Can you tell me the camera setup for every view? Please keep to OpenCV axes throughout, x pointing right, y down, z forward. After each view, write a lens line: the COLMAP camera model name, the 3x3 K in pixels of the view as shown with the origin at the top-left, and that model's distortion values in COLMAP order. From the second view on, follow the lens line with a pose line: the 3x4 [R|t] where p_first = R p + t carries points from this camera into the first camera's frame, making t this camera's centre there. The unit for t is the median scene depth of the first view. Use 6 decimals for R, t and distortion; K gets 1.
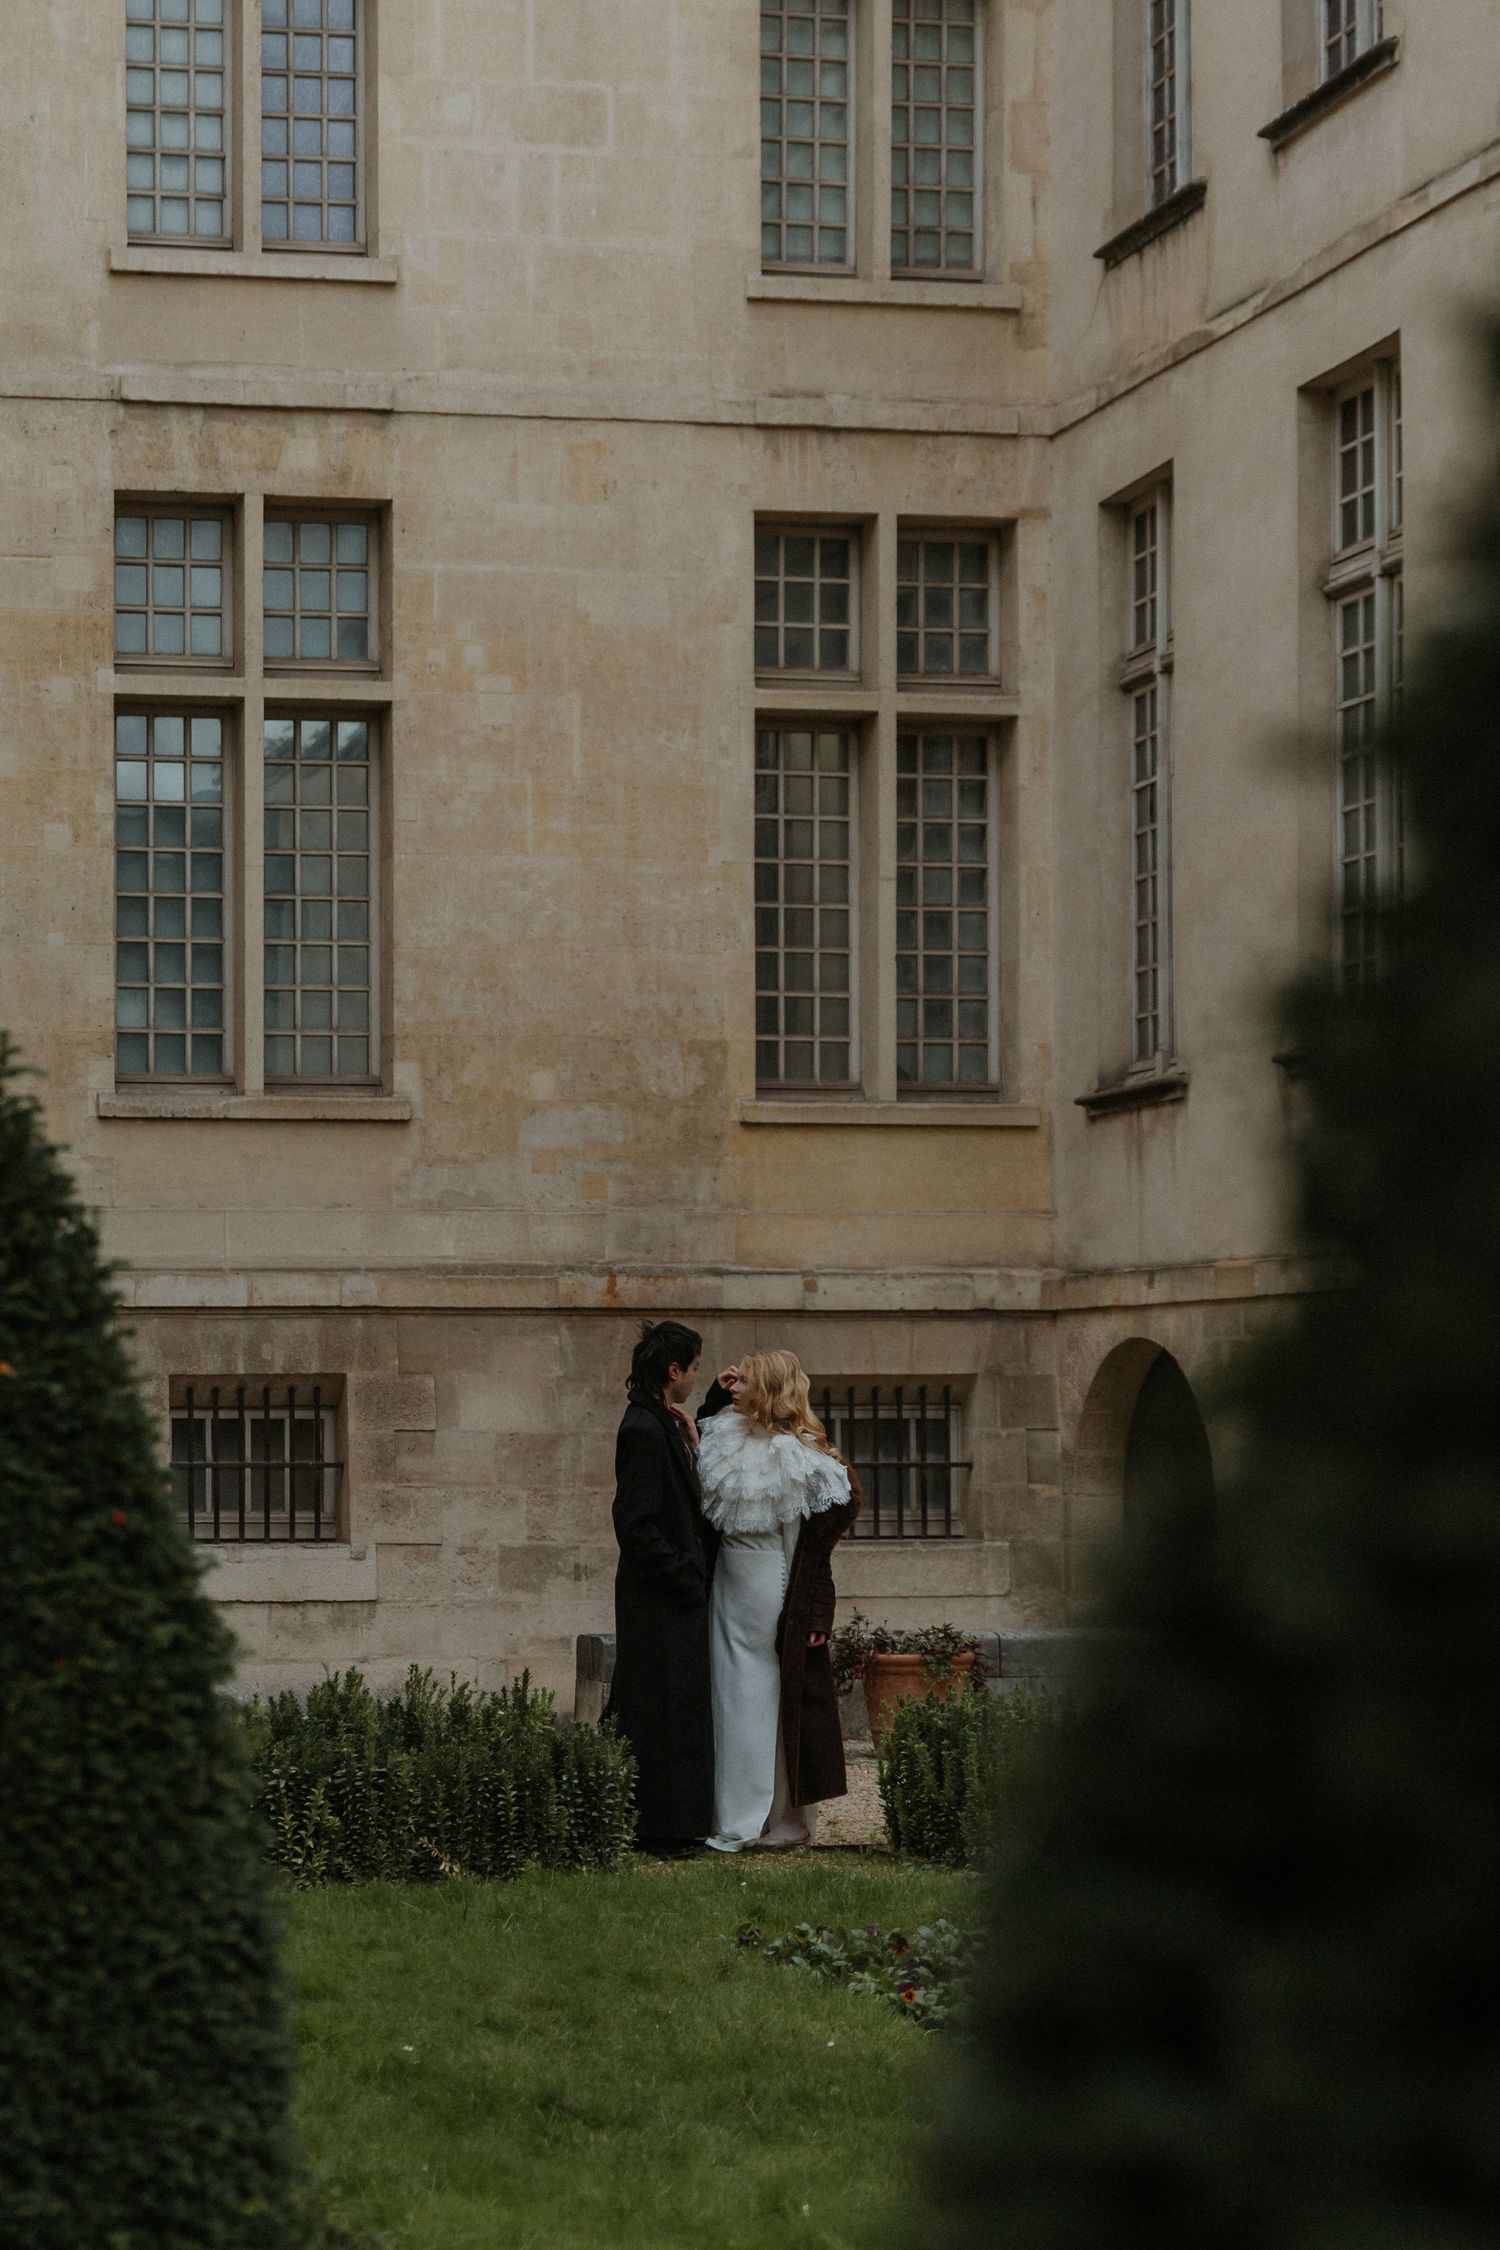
lens RADIAL K [[4345.7, 0, 340.1], [0, 4345.7, 1412.1], [0, 0, 1]] dist [0.024027, -0.100706]
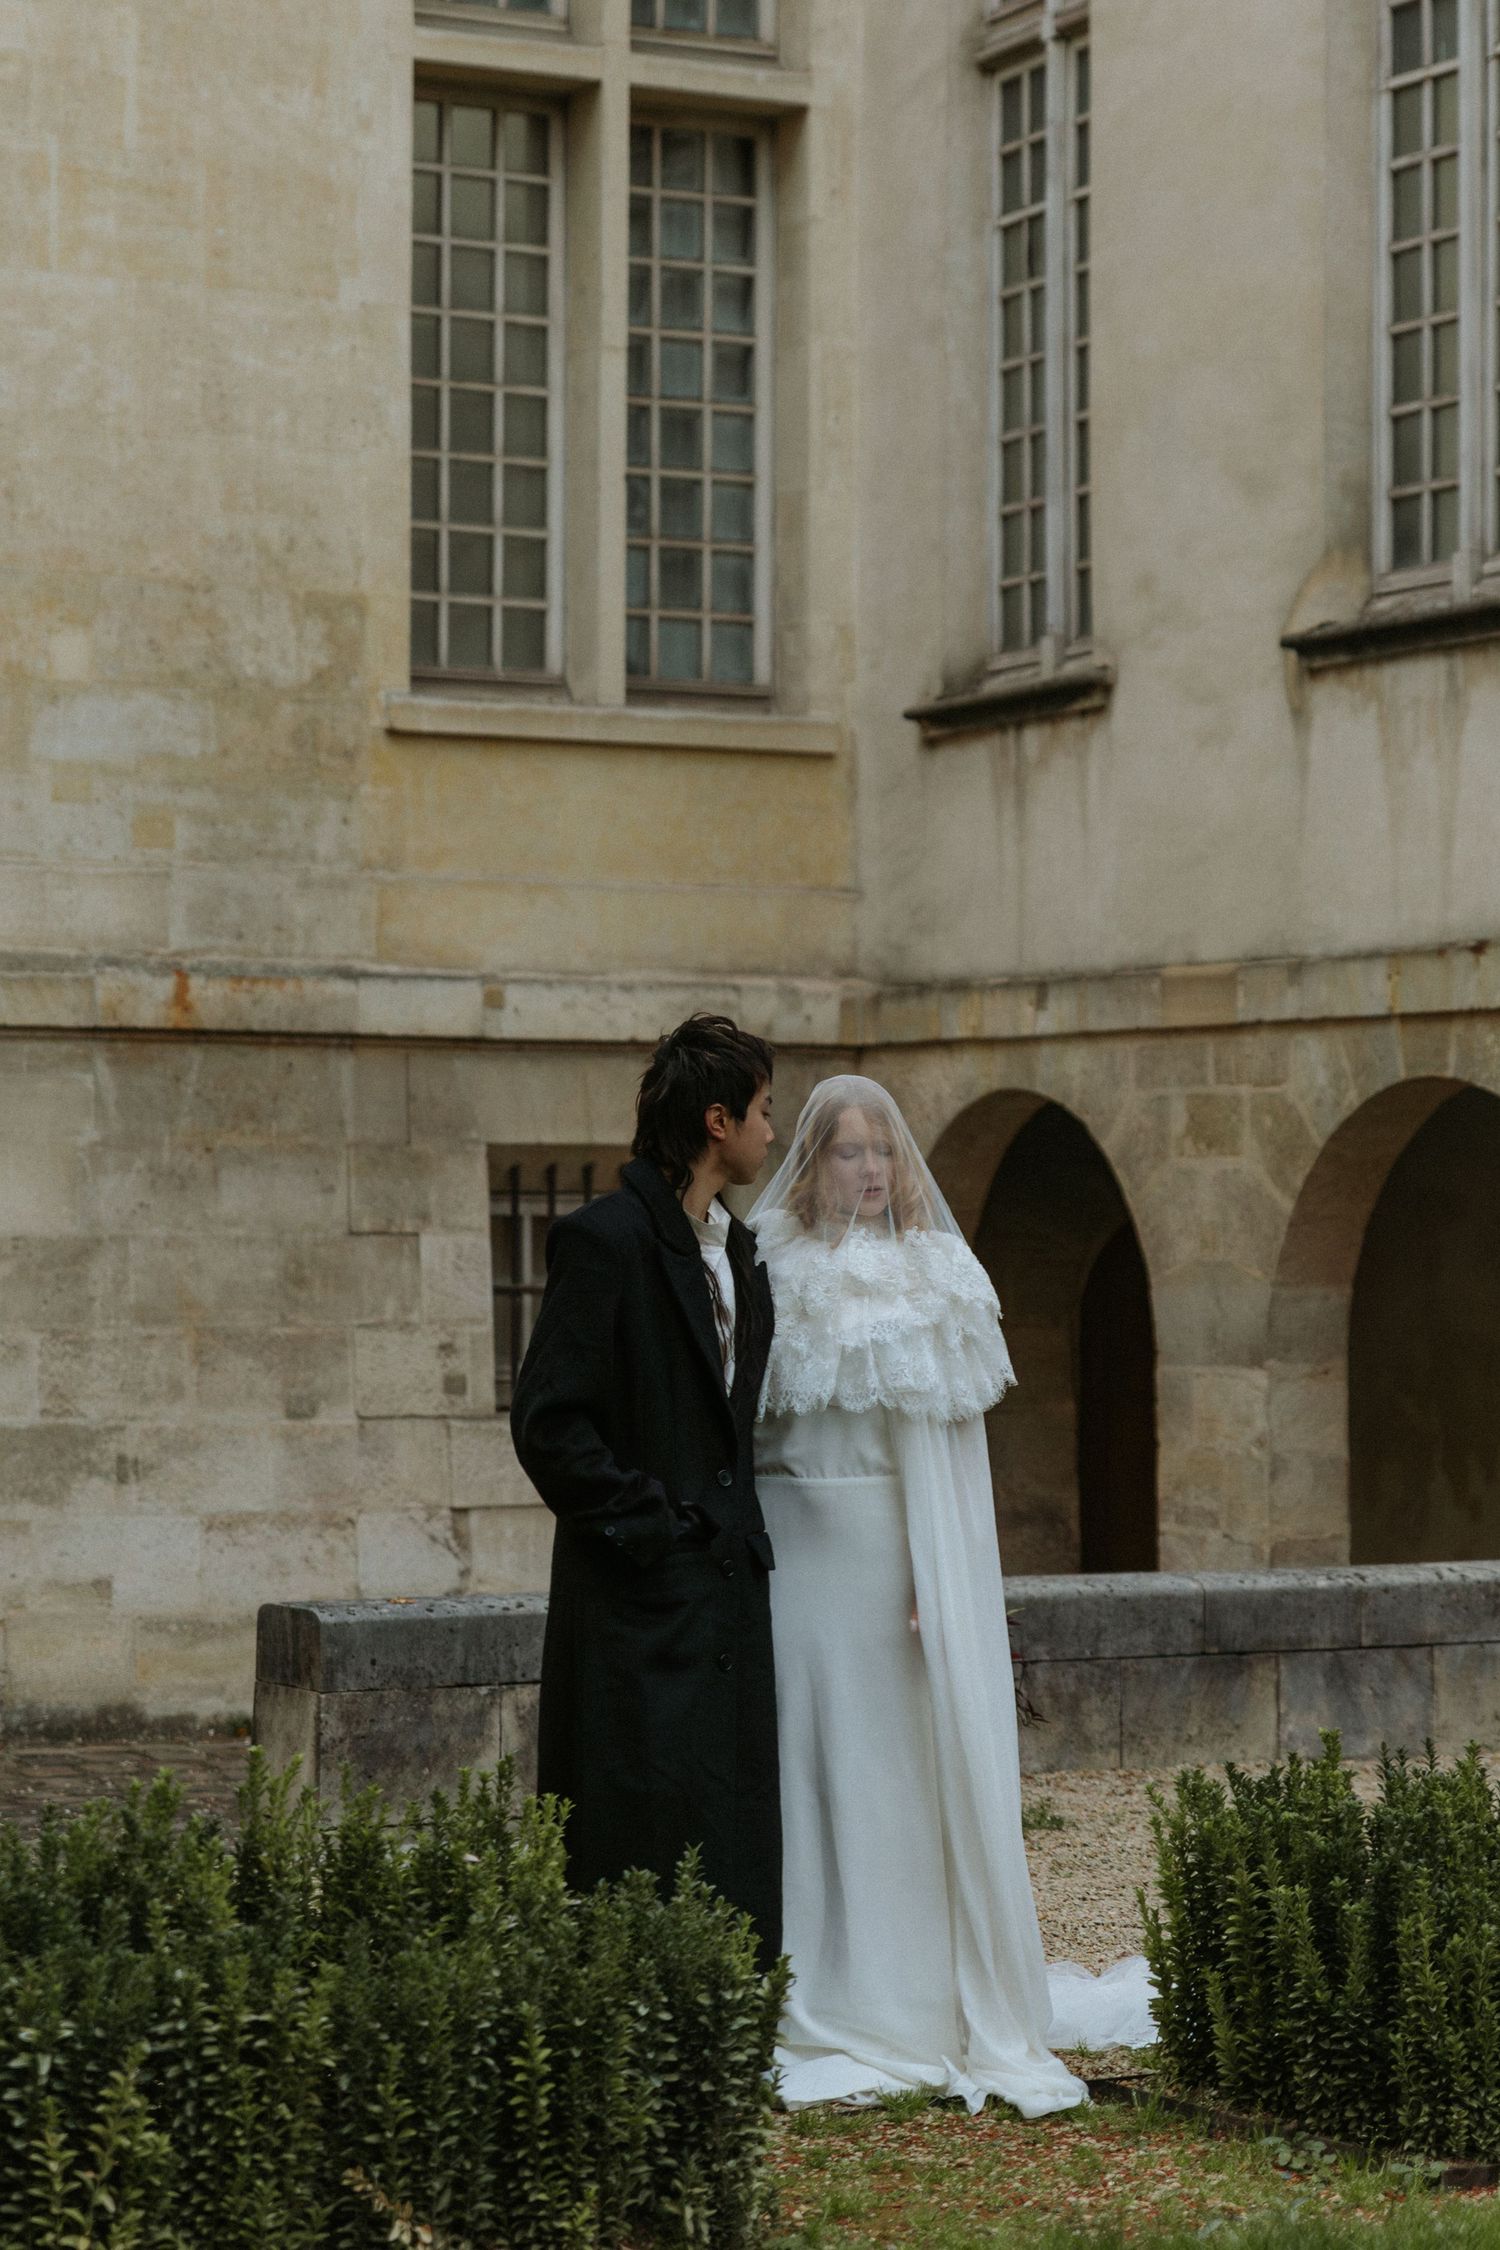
lens RADIAL K [[5164.1, 0, 800.4], [0, 5164.1, 1094.9], [0, 0, 1]] dist [0.020427, 0.056411]
pose [[0.961008, 0.011850, 0.276266, -0.052636], [-0.005284, 0.999686, -0.024497, 0.002219], [-0.276469, 0.022082, 0.960769, 0.289185]]
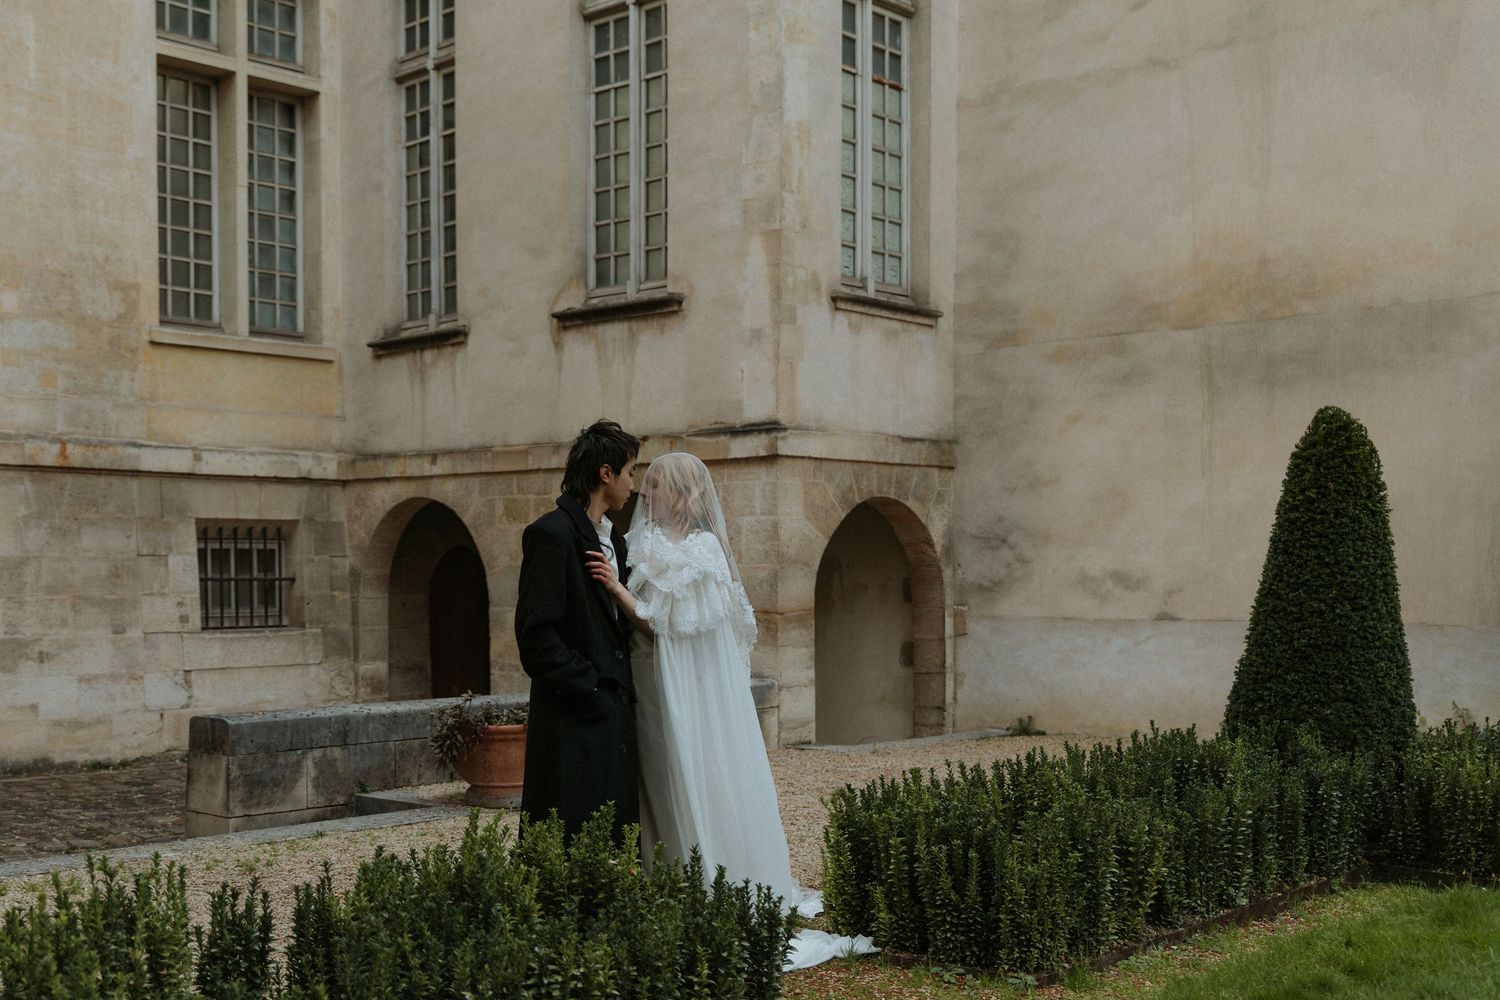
lens RADIAL K [[1726.3, 0, 746.3], [0, 1726.3, 631.9], [0, 0, 1]] dist [0.000688, -0.012075]
pose [[0.814514, -0.019655, 0.579811, -0.081005], [-0.002738, 0.999285, 0.037722, 0.007466], [-0.580137, -0.032313, 0.813878, 0.421010]]
